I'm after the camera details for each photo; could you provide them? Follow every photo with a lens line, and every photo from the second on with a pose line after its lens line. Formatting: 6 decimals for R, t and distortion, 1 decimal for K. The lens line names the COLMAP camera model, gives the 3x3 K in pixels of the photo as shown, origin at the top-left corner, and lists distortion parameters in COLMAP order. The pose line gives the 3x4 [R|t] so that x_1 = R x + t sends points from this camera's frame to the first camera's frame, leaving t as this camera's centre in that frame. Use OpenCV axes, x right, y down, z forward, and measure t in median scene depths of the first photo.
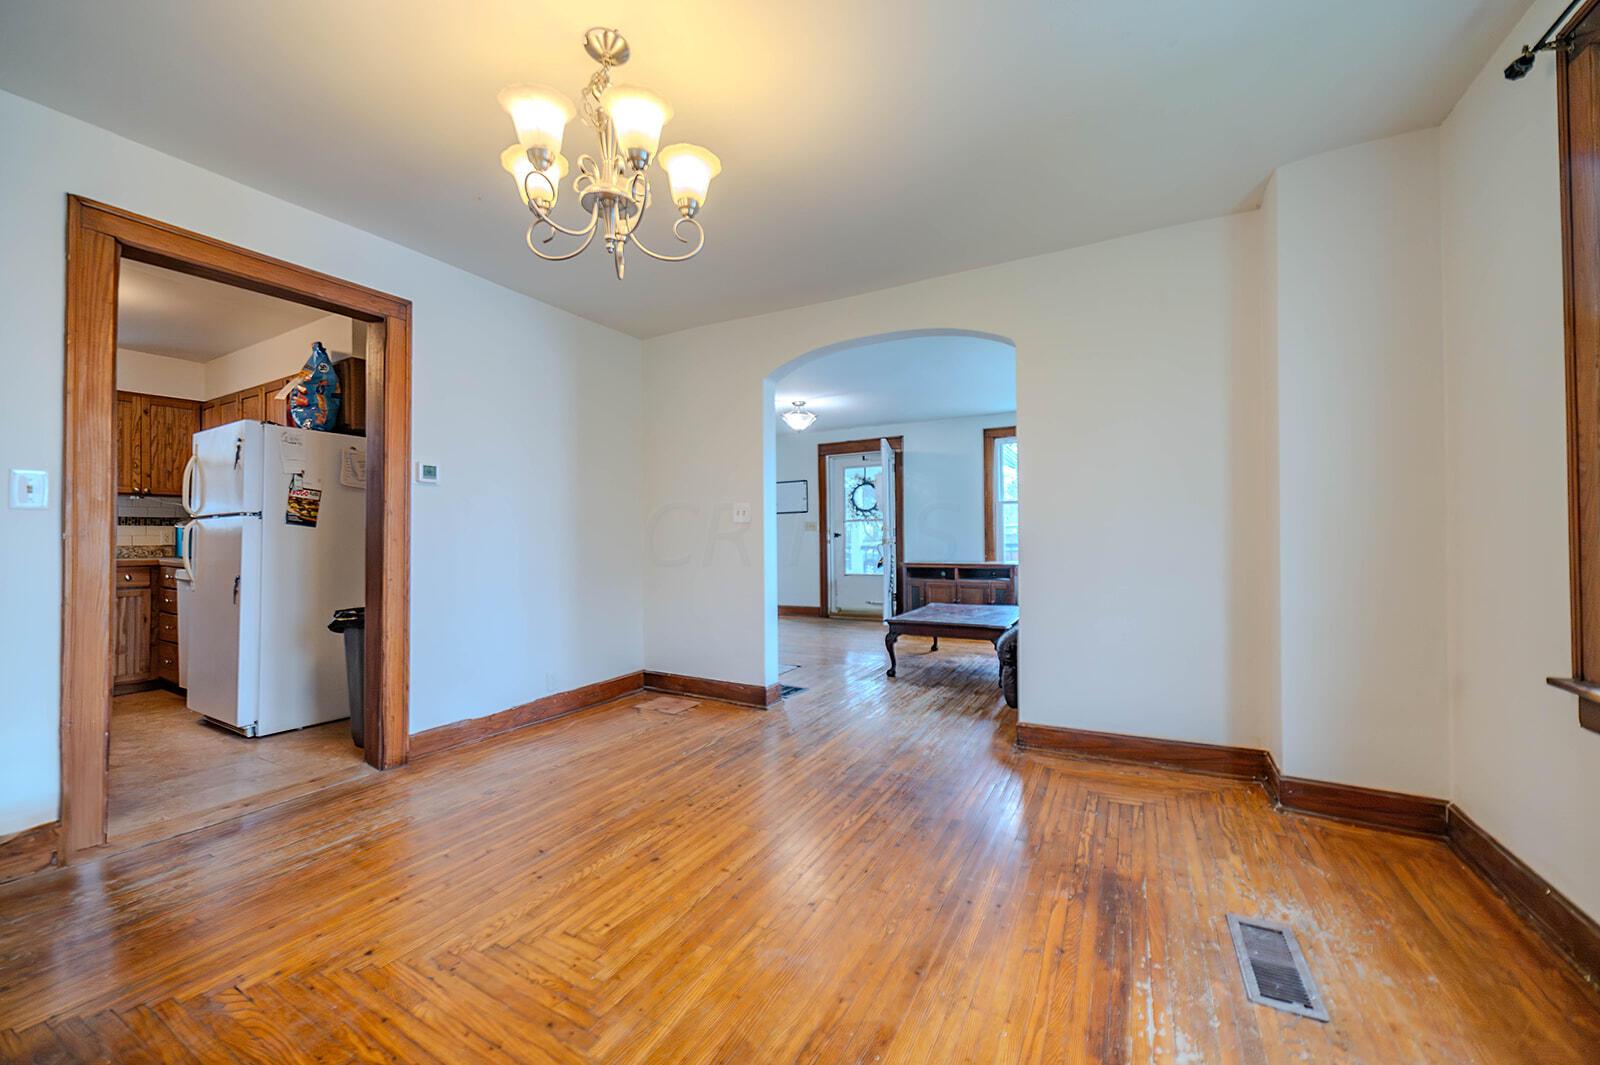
lens RADIAL K [[597.2, 0, 797.0], [0, 597.2, 528.7], [0, 0, 1]] dist [0.000727, 0.000078]
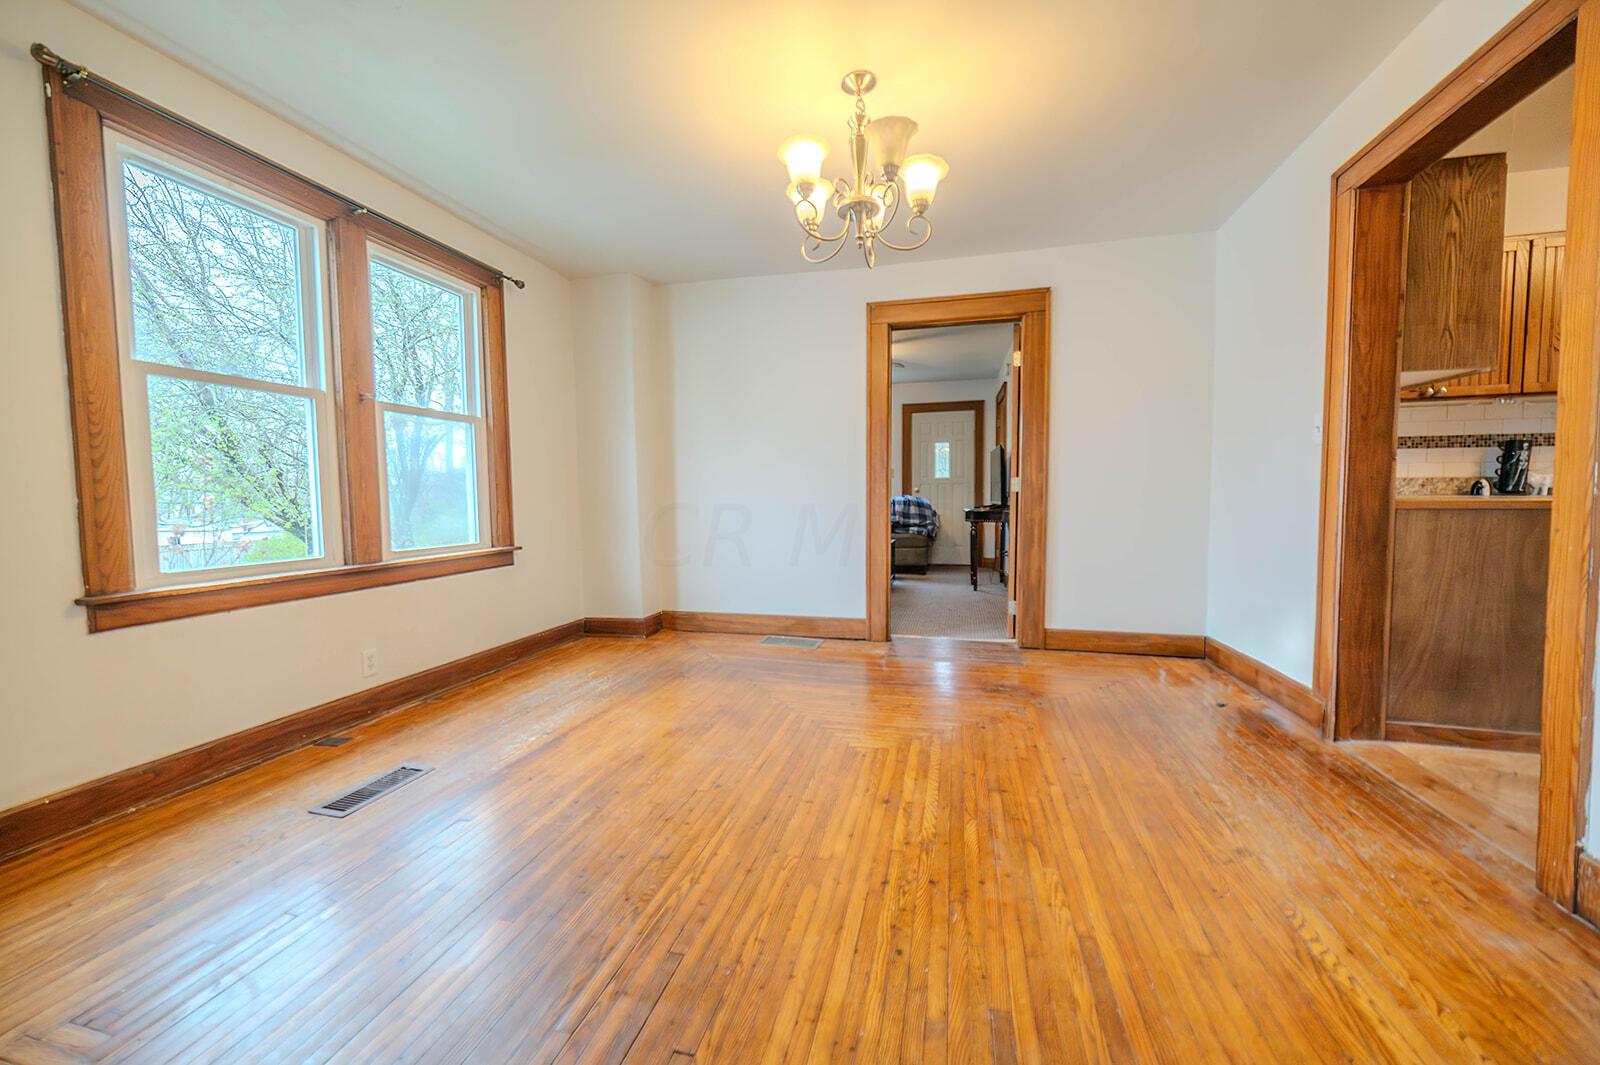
lens RADIAL K [[597.2, 0, 797.0], [0, 597.2, 528.7], [0, 0, 1]] dist [0.000727, 0.000078]
pose [[-0.968063, 0.029388, -0.248979, 0.118219], [0.019981, 0.998991, 0.040227, 0.059931], [0.249910, 0.033967, -0.967673, 1.686841]]
